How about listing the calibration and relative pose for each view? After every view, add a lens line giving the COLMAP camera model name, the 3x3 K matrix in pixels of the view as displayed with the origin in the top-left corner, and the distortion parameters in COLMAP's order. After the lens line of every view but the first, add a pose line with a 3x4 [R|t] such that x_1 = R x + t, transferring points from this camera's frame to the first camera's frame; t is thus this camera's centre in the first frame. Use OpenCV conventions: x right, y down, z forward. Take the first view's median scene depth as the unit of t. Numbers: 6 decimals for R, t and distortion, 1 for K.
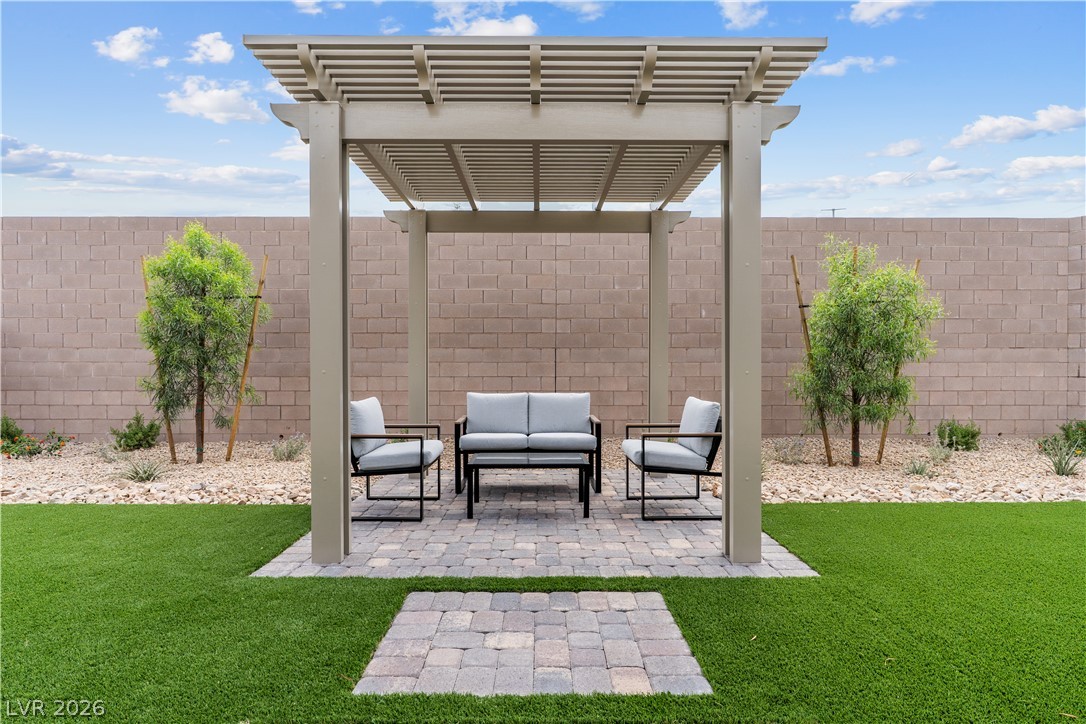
lens RADIAL K [[591.9, 0, 539.9], [0, 591.9, 362.0], [0, 0, 1]] dist [-0.000107, 0.000027]
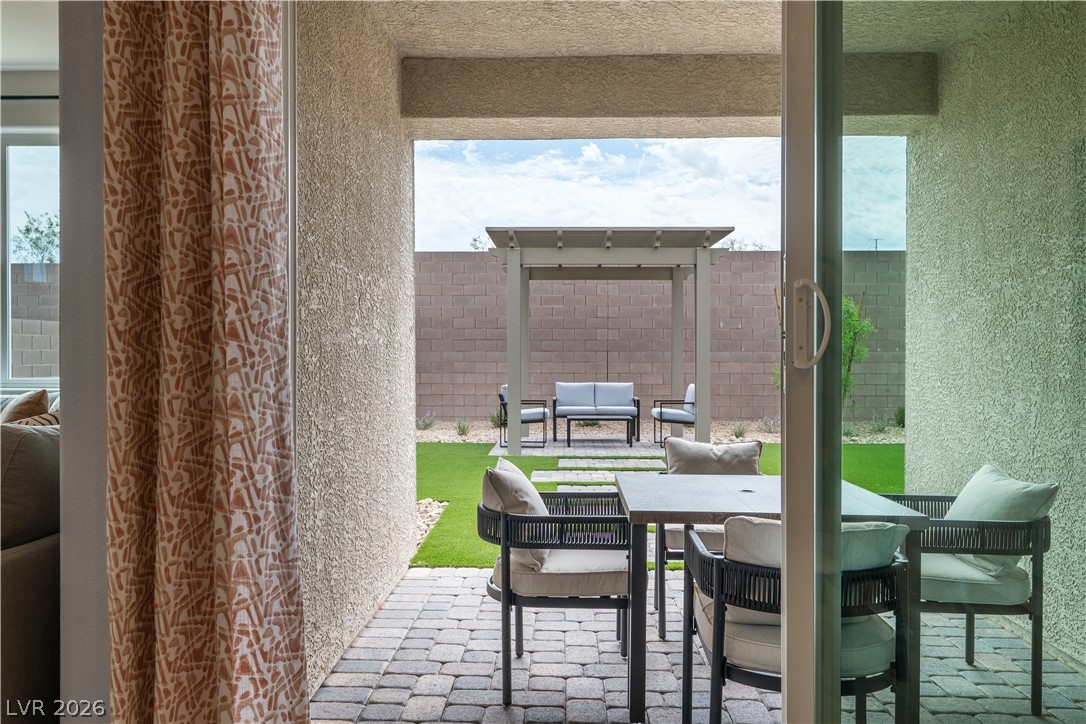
lens RADIAL K [[849.6, 0, 545.5], [0, 849.6, 361.2], [0, 0, 1]] dist [-0.003104, -0.000157]
pose [[0.999769, 0.002484, -0.021370, -0.103091], [-0.002339, 0.999974, 0.006837, -0.020619], [0.021386, -0.006786, 0.999748, -1.290251]]
